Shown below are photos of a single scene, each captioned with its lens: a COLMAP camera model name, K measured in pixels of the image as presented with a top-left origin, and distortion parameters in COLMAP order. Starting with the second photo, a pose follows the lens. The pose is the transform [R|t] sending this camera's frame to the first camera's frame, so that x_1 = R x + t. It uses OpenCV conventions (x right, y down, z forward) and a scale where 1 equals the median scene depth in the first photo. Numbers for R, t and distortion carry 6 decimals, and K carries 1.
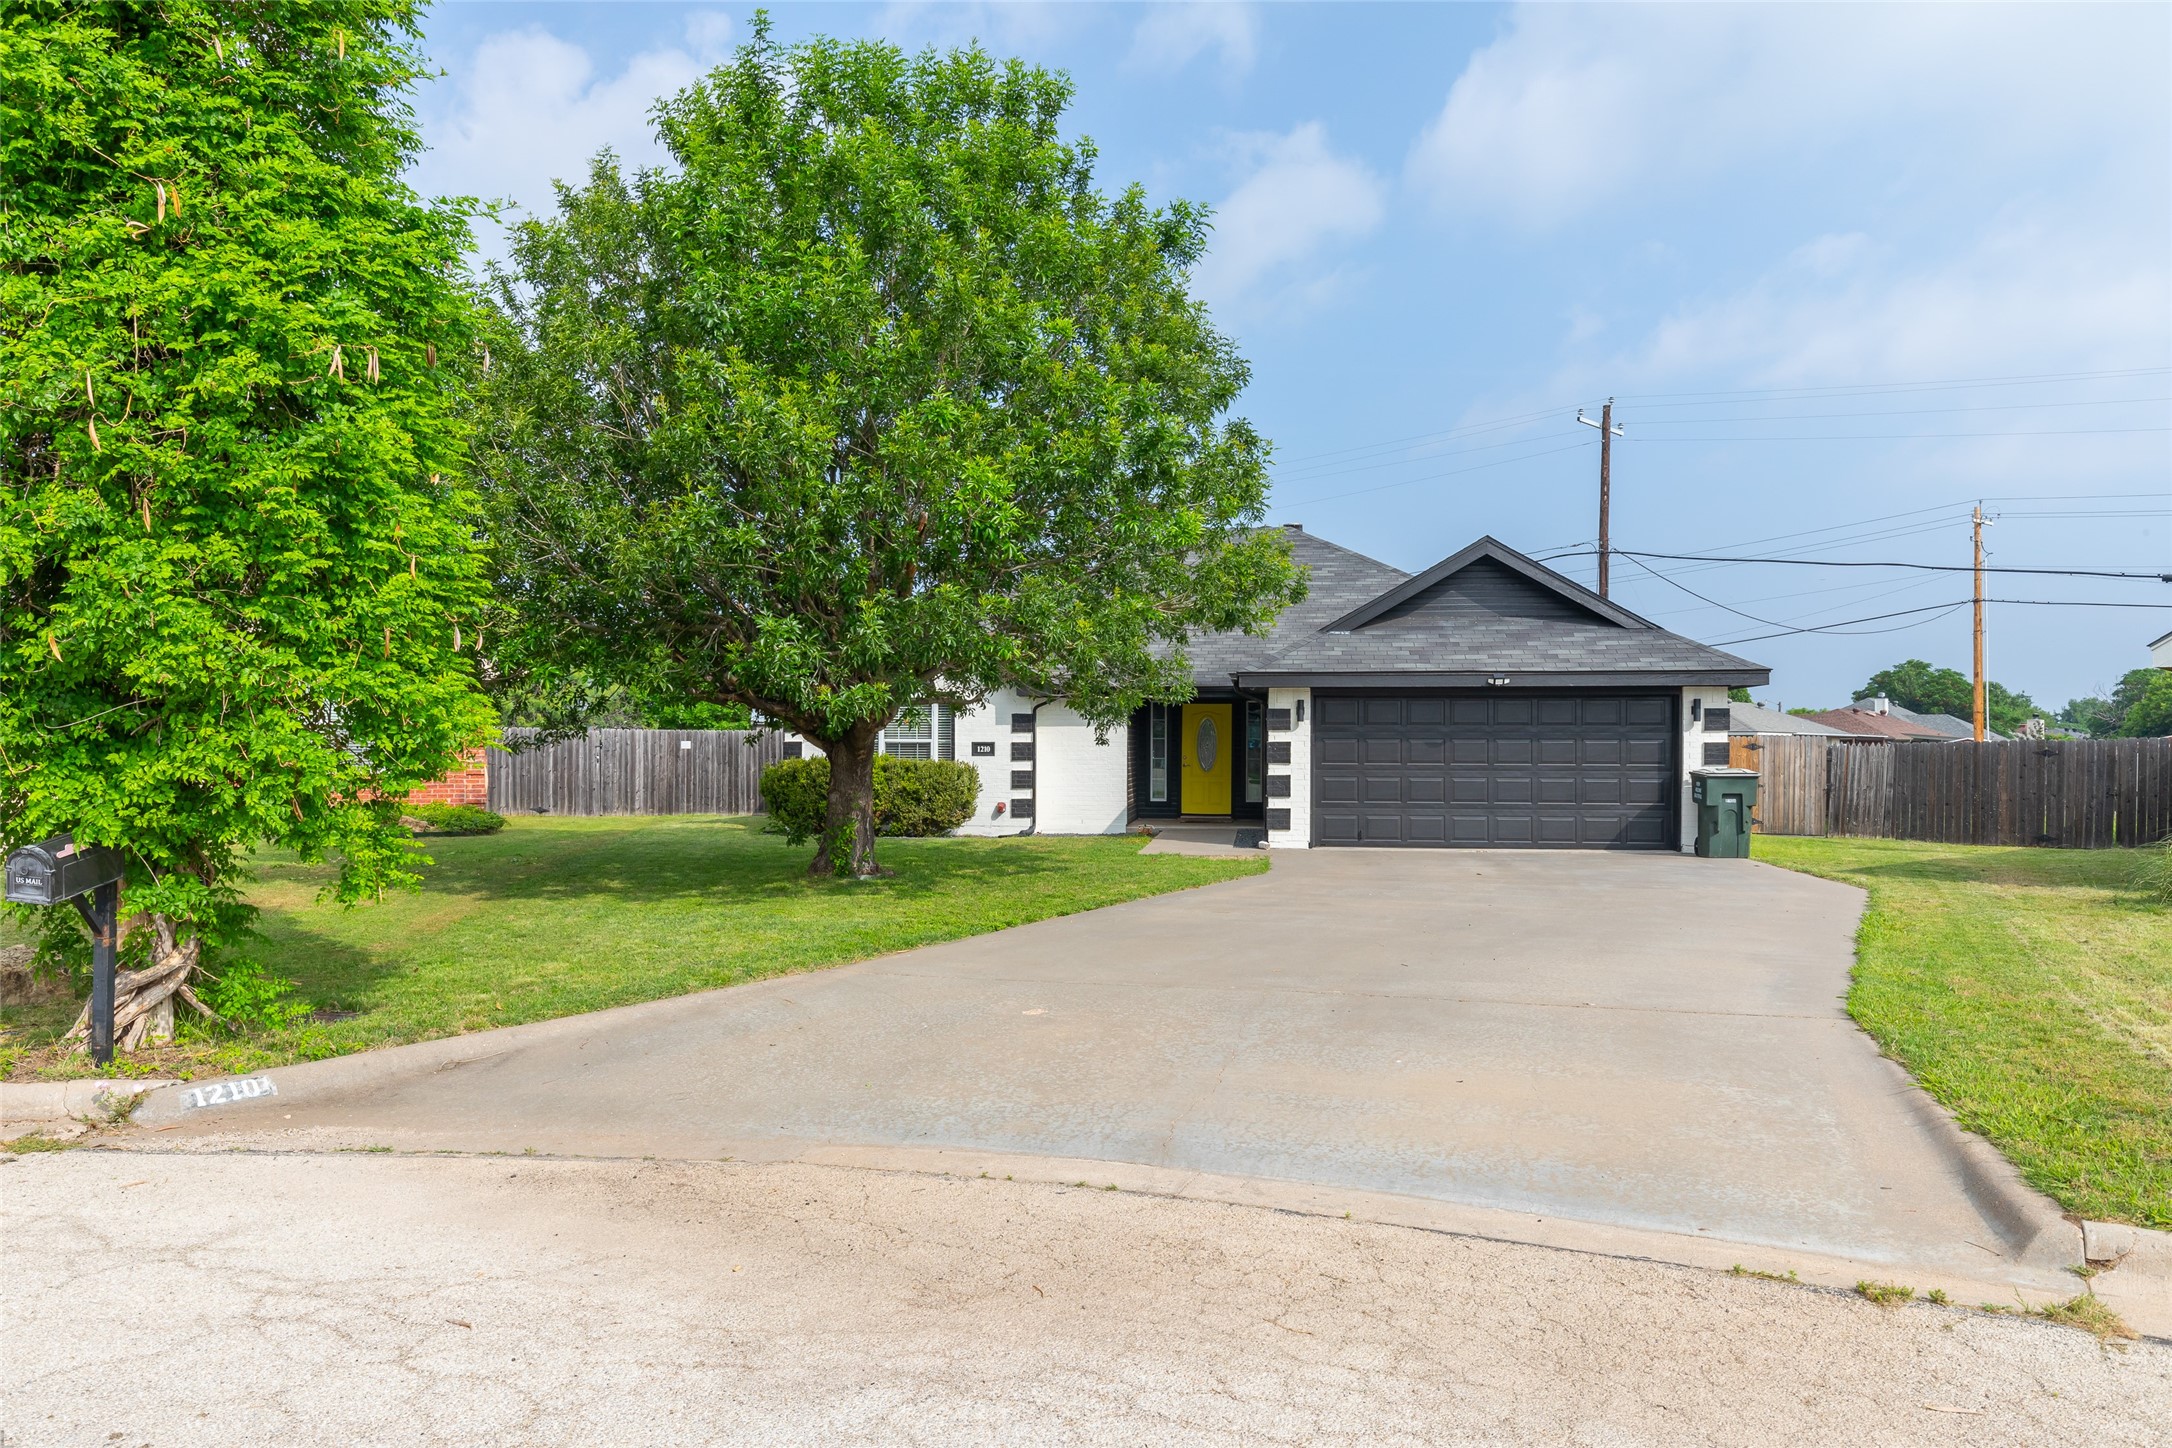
lens RADIAL K [[1519.5, 0, 1086.0], [0, 1519.5, 724.0], [0, 0, 1]] dist [-0.000085, -0.000009]
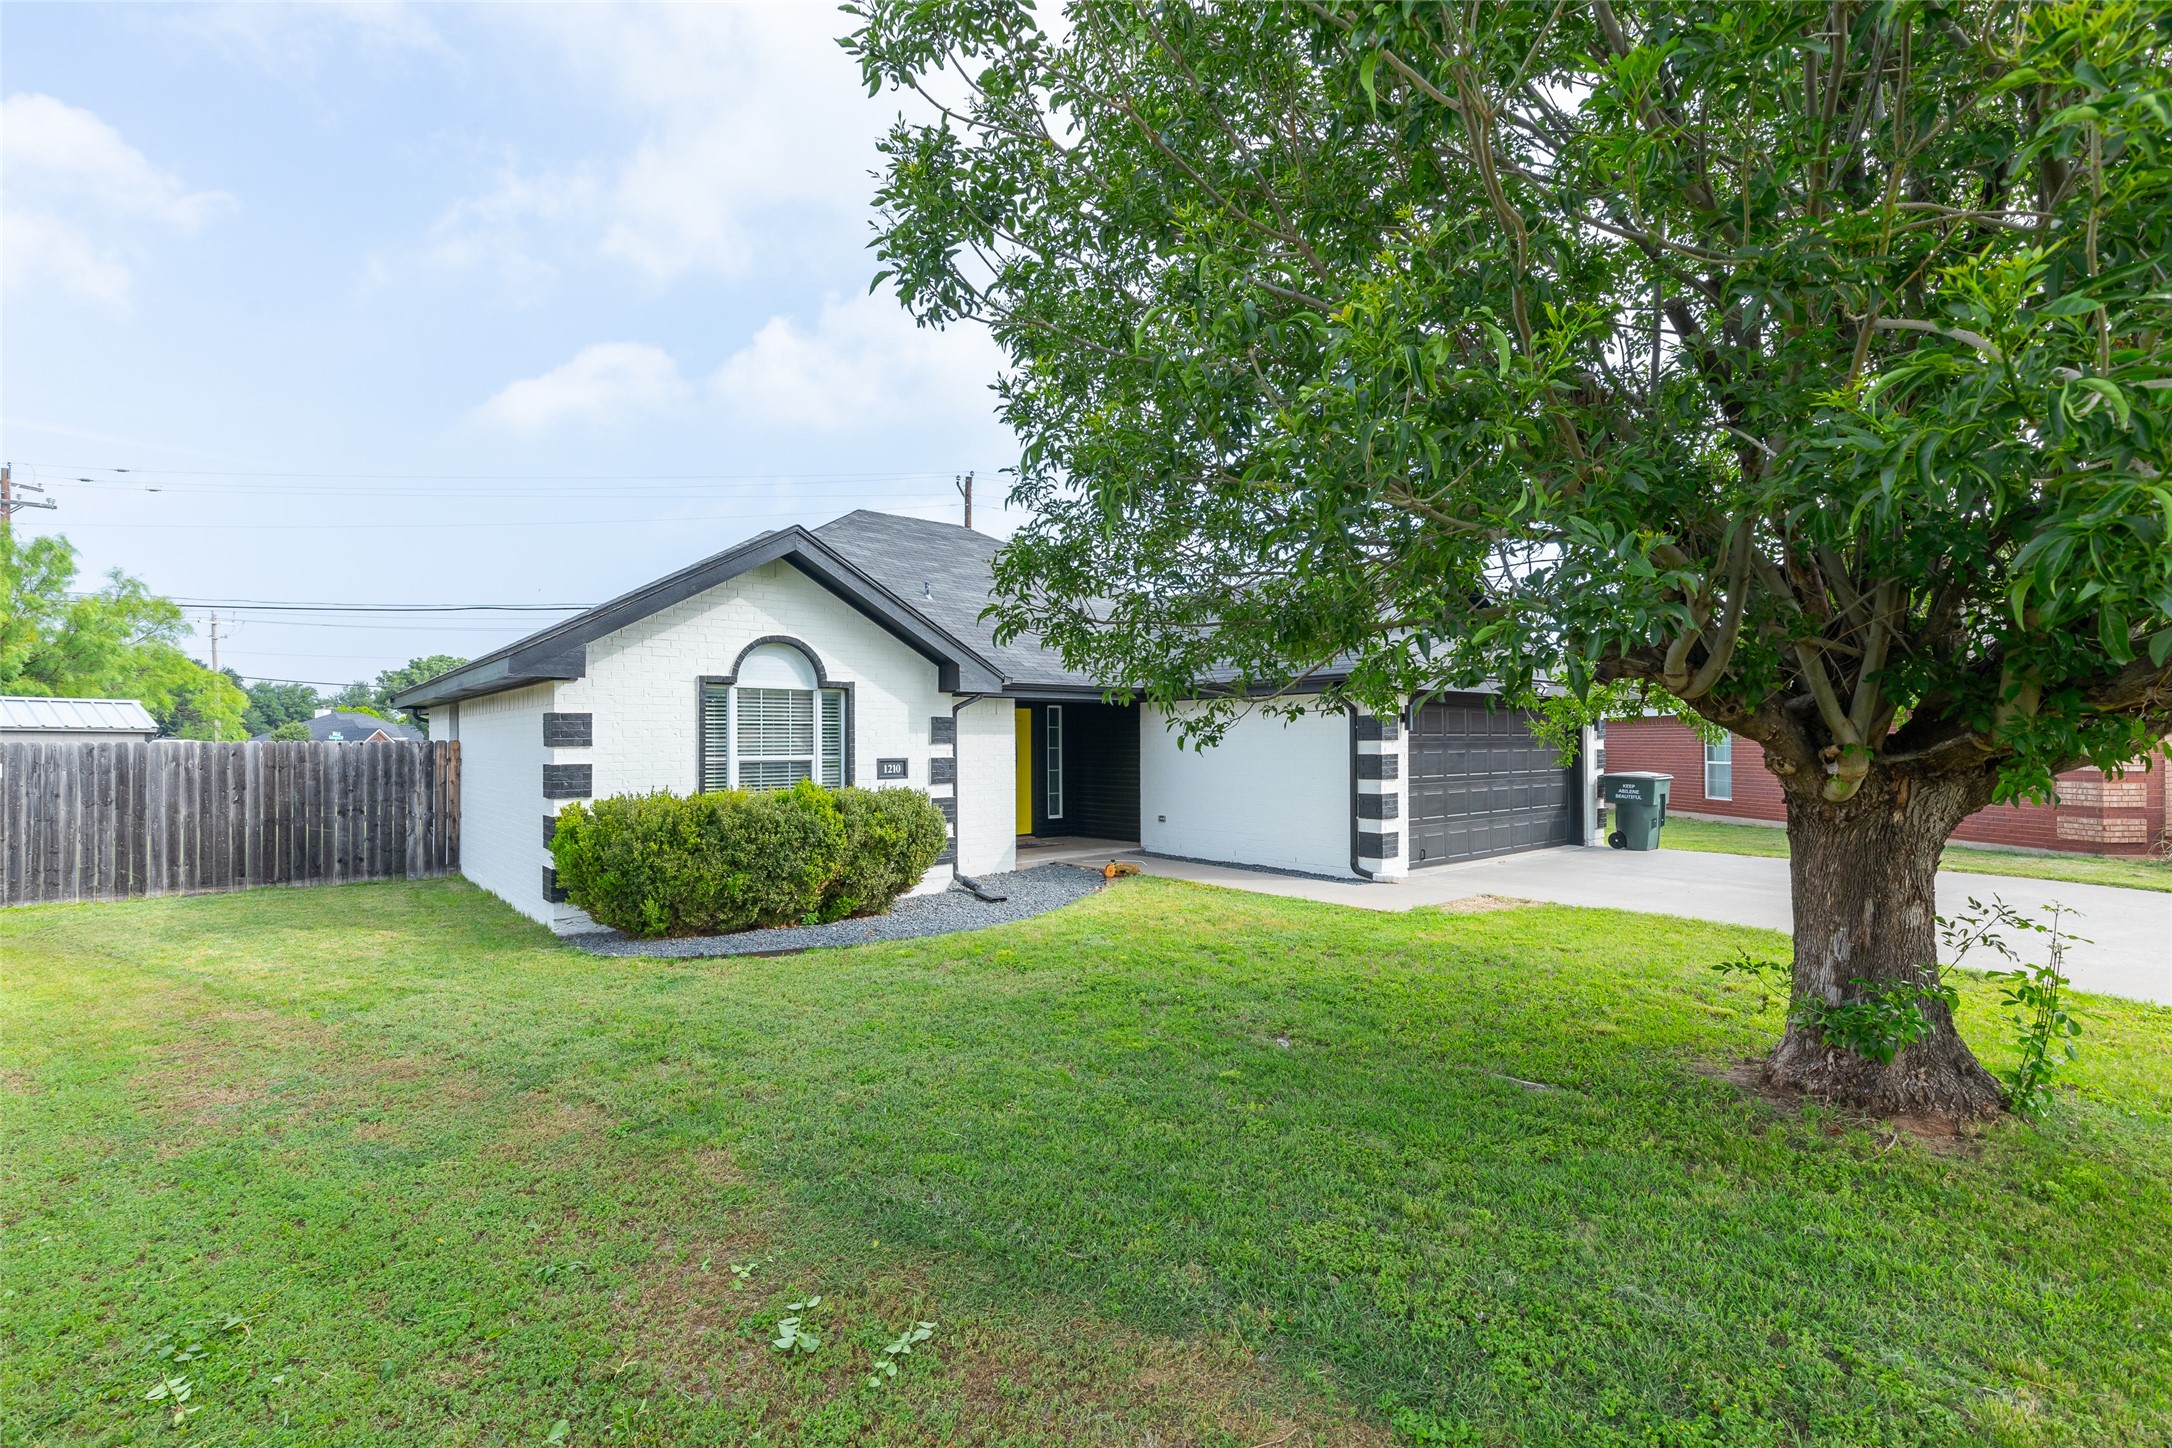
lens RADIAL K [[993.2, 0, 1087.1], [0, 993.2, 751.3], [0, 0, 1]] dist [0.008153, -0.000728]
pose [[0.665591, -0.013851, 0.746188, -0.393011], [-0.002613, 0.999778, 0.020889, -0.000841], [-0.746312, -0.015853, 0.665407, 0.739936]]
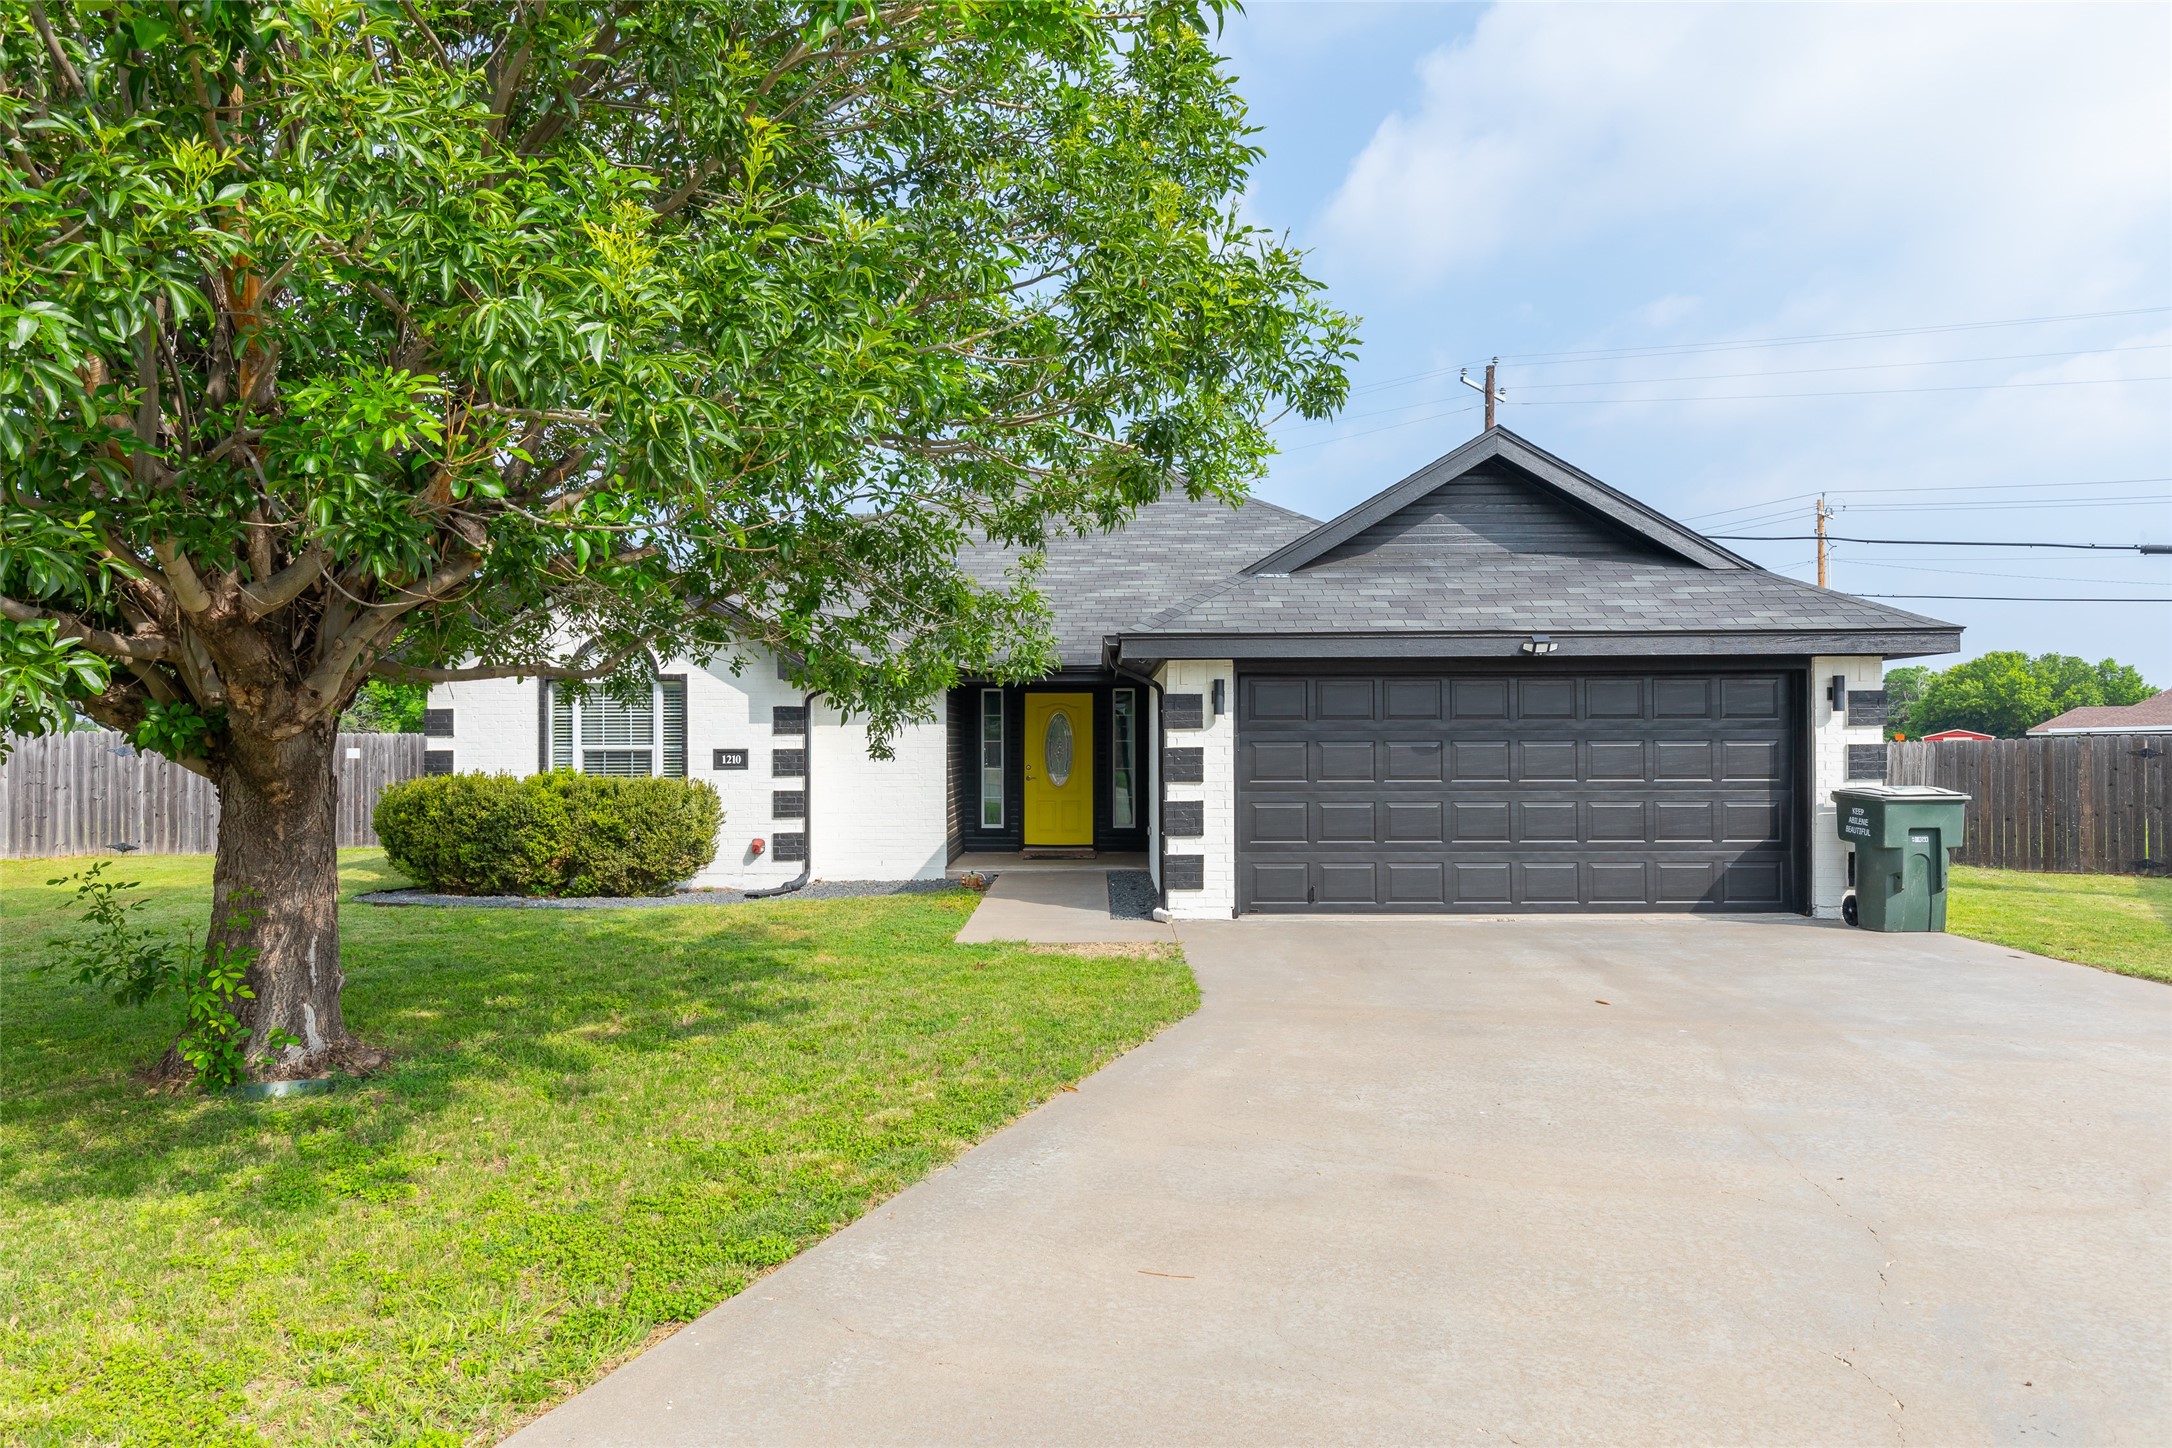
lens RADIAL K [[1352.2, 0, 1082.8], [0, 1352.2, 771.2], [0, 0, 1]] dist [-0.007461, -0.001429]
pose [[0.993865, -0.009273, 0.110212, 0.024644], [0.005413, 0.999363, 0.035266, 0.001674], [-0.110469, -0.034453, 0.993282, 0.447905]]
